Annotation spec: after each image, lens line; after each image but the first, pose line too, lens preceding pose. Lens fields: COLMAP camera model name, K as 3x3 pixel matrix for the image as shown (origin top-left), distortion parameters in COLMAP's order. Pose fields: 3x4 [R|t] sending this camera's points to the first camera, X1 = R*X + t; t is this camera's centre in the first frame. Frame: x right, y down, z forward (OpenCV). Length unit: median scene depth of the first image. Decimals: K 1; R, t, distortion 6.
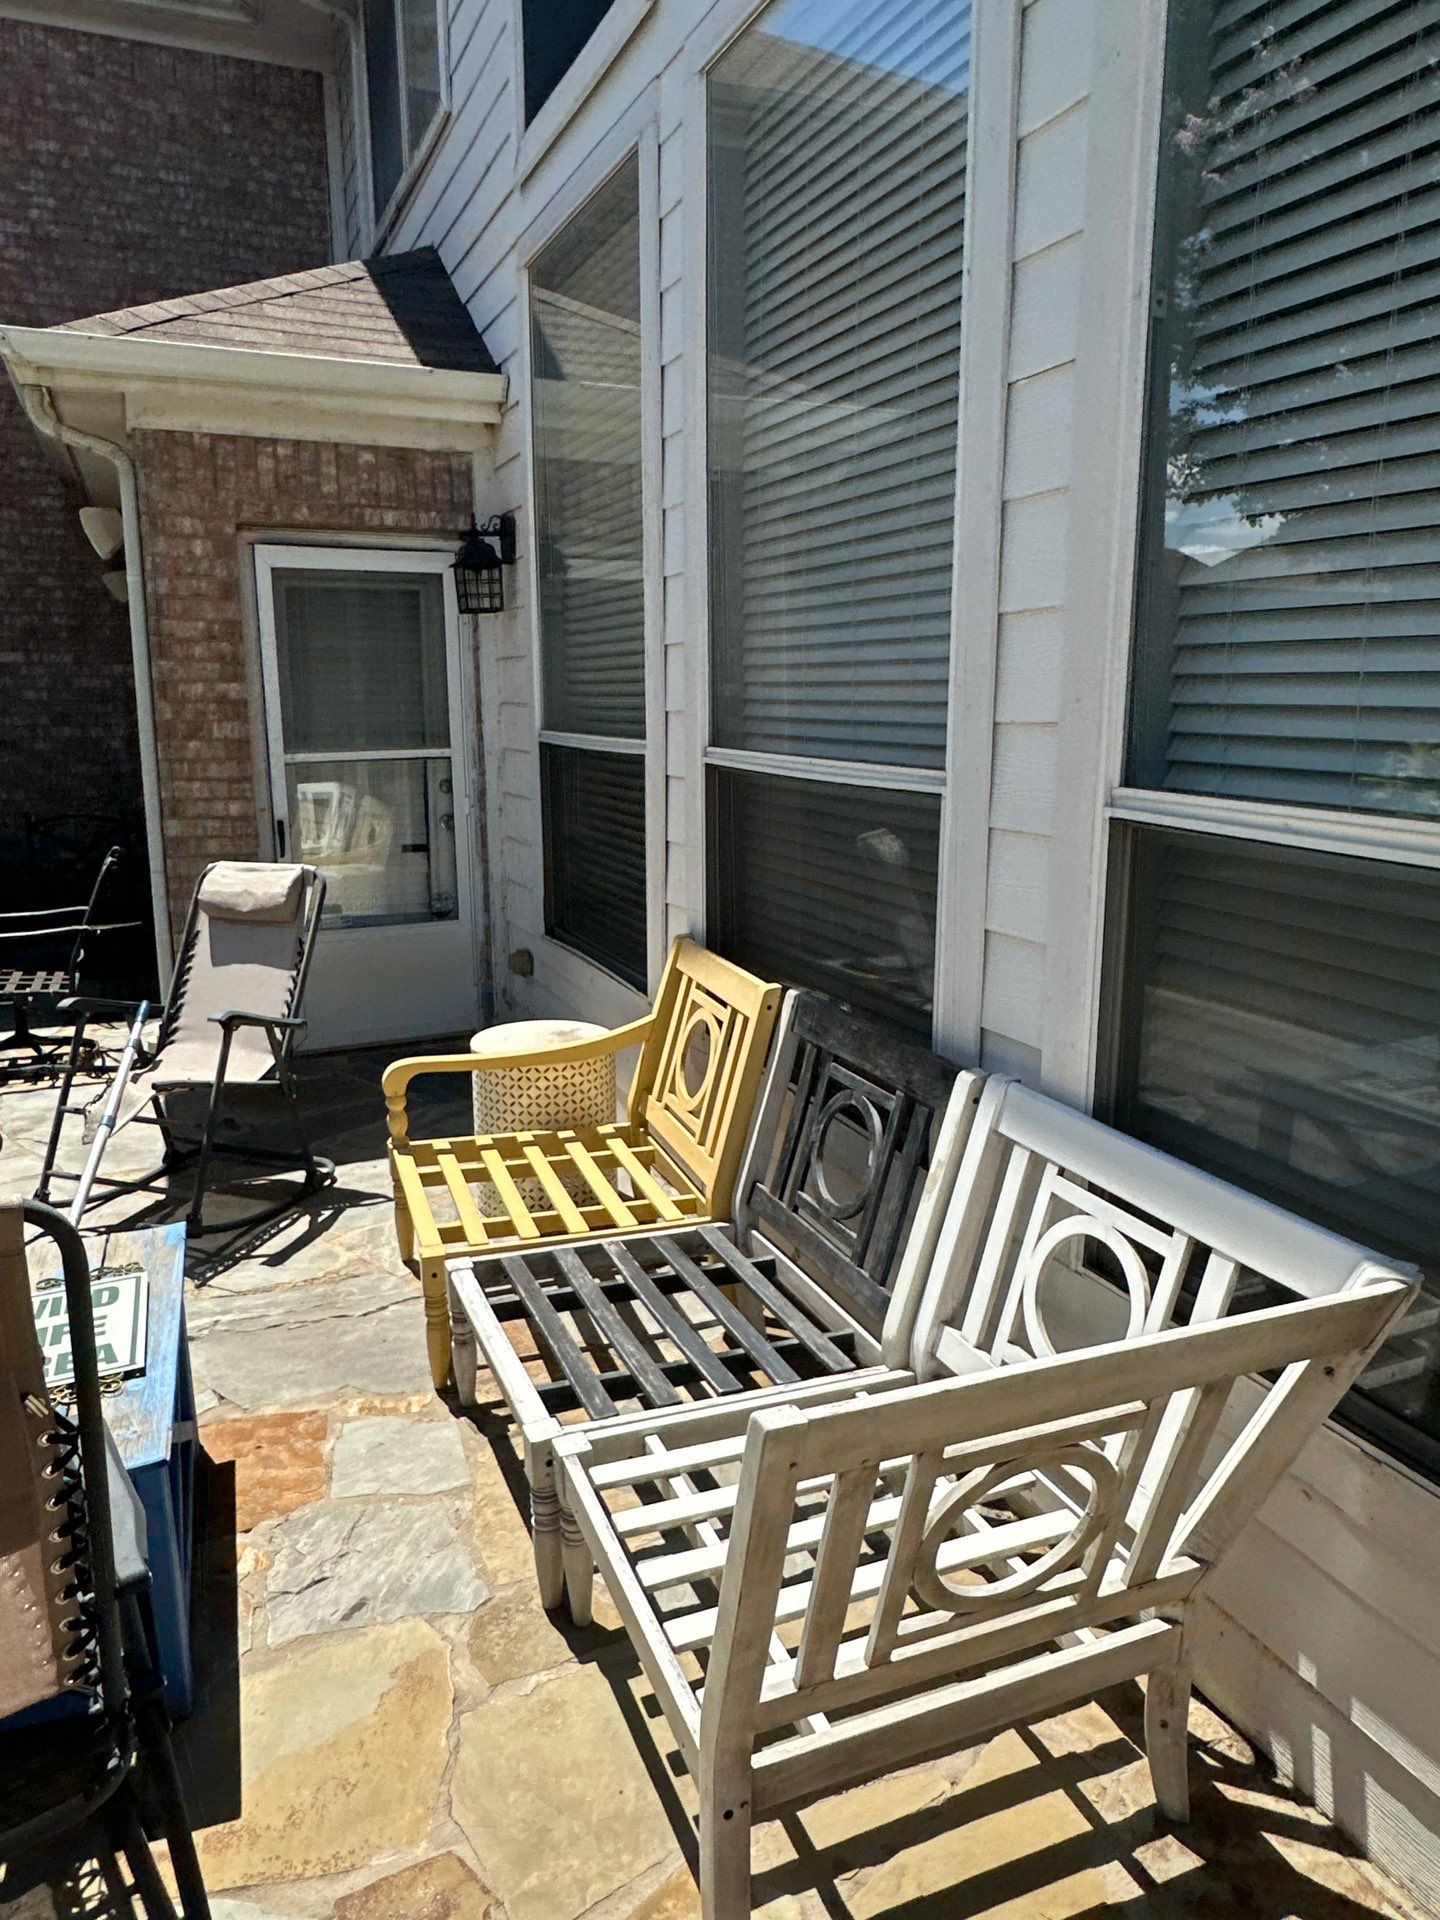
lens RADIAL K [[1325.1, 0, 718.8], [0, 1325.1, 967.3], [0, 0, 1]] dist [0.012880, -0.009988]
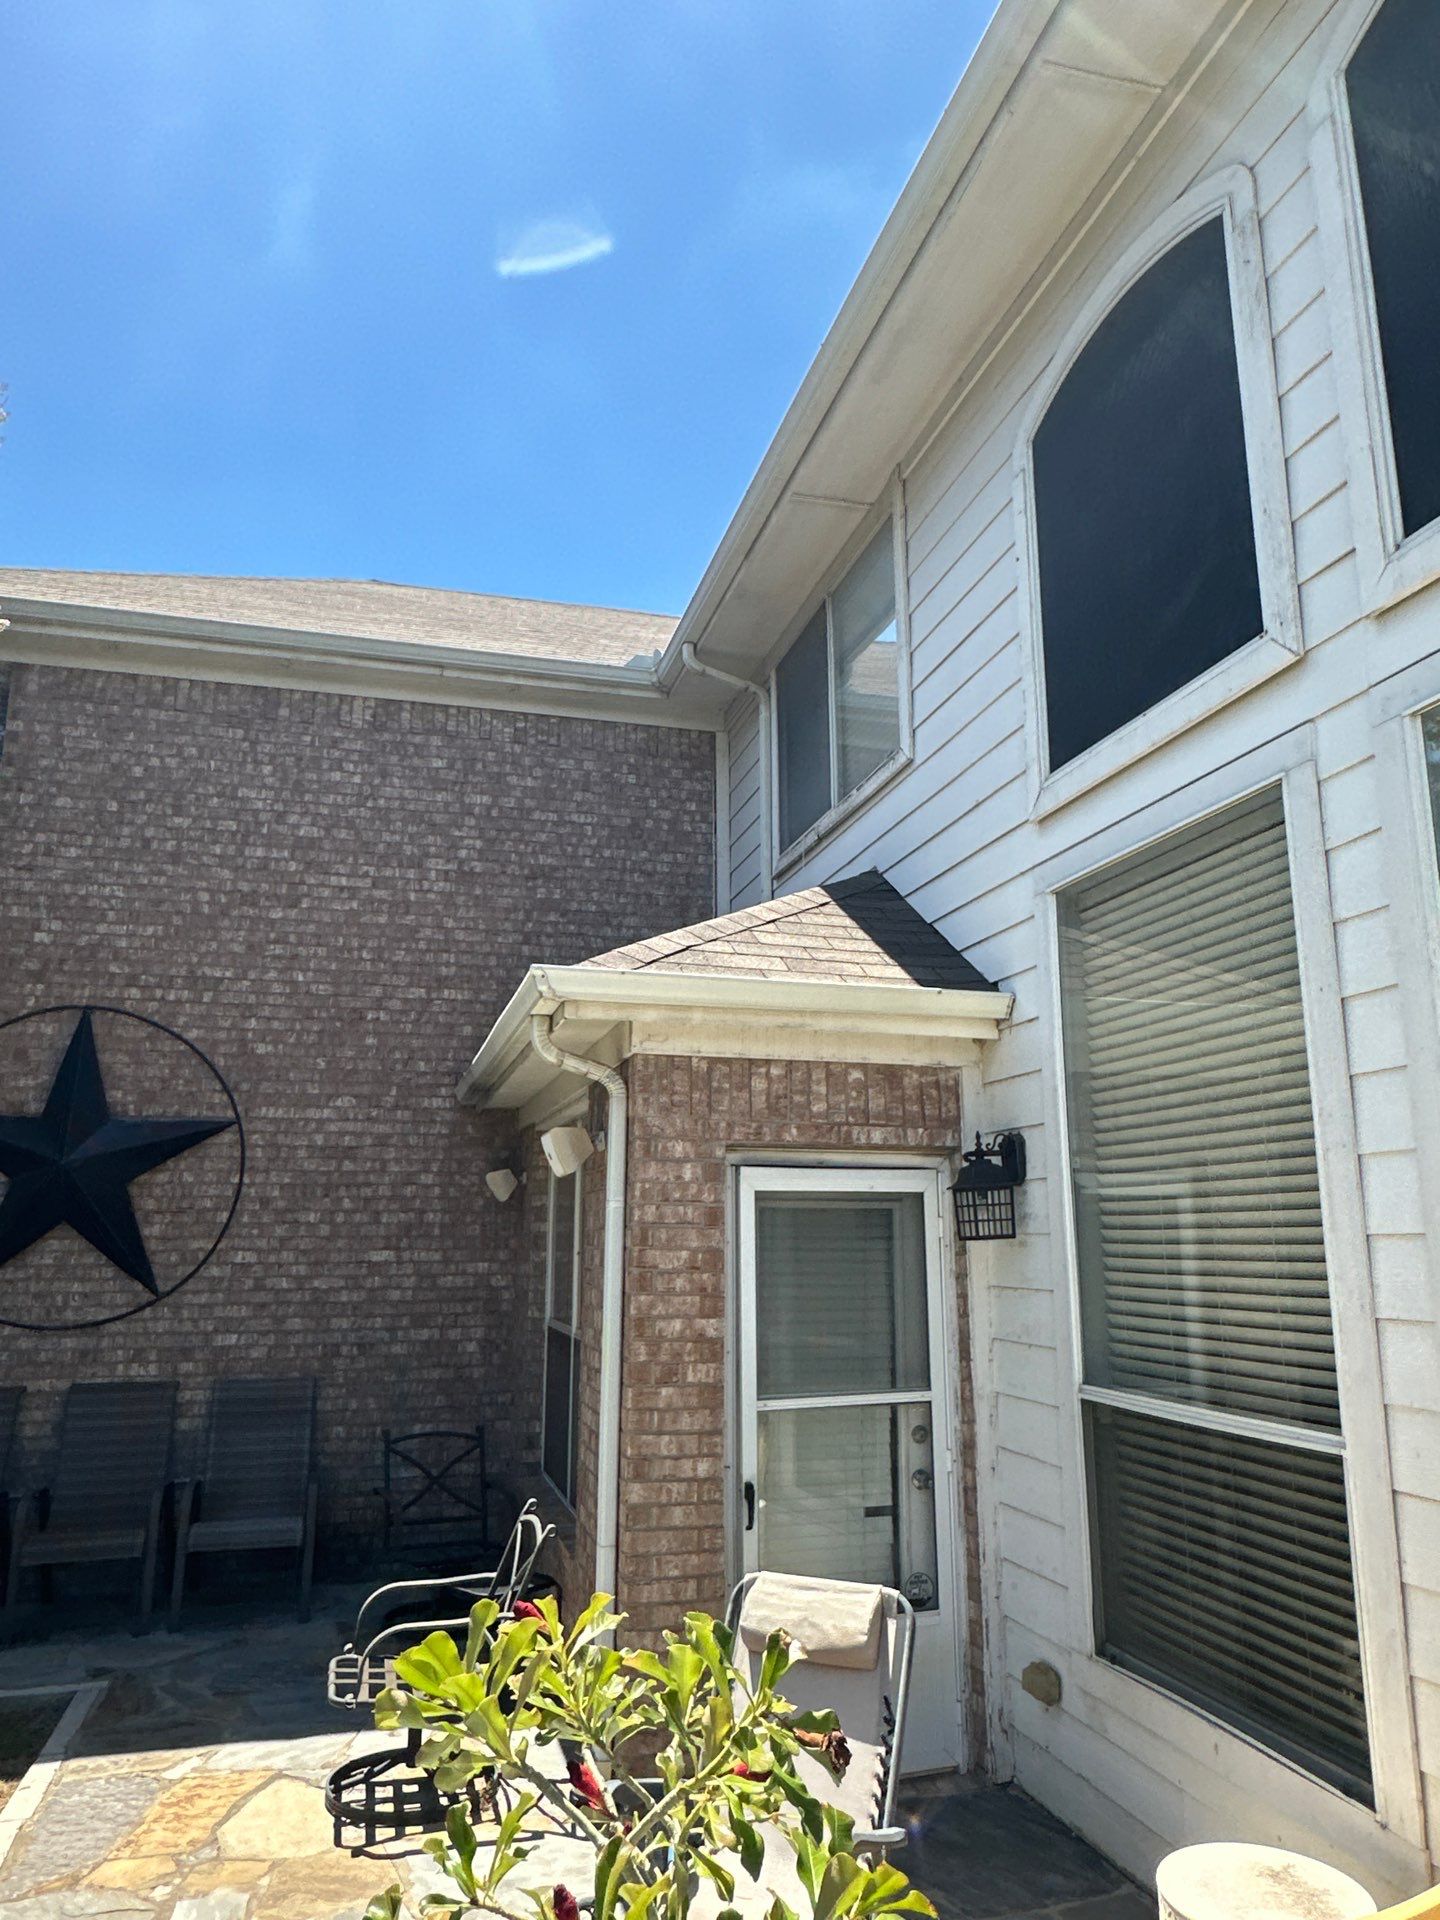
lens RADIAL K [[1325.1, 0, 719.7], [0, 1325.1, 958.6], [0, 0, 1]] dist [0.012880, -0.009988]
pose [[0.990609, -0.024849, -0.134447, -0.231766], [-0.031174, 0.916393, -0.399065, -0.079894], [0.133123, 0.399509, 0.907012, 0.097352]]
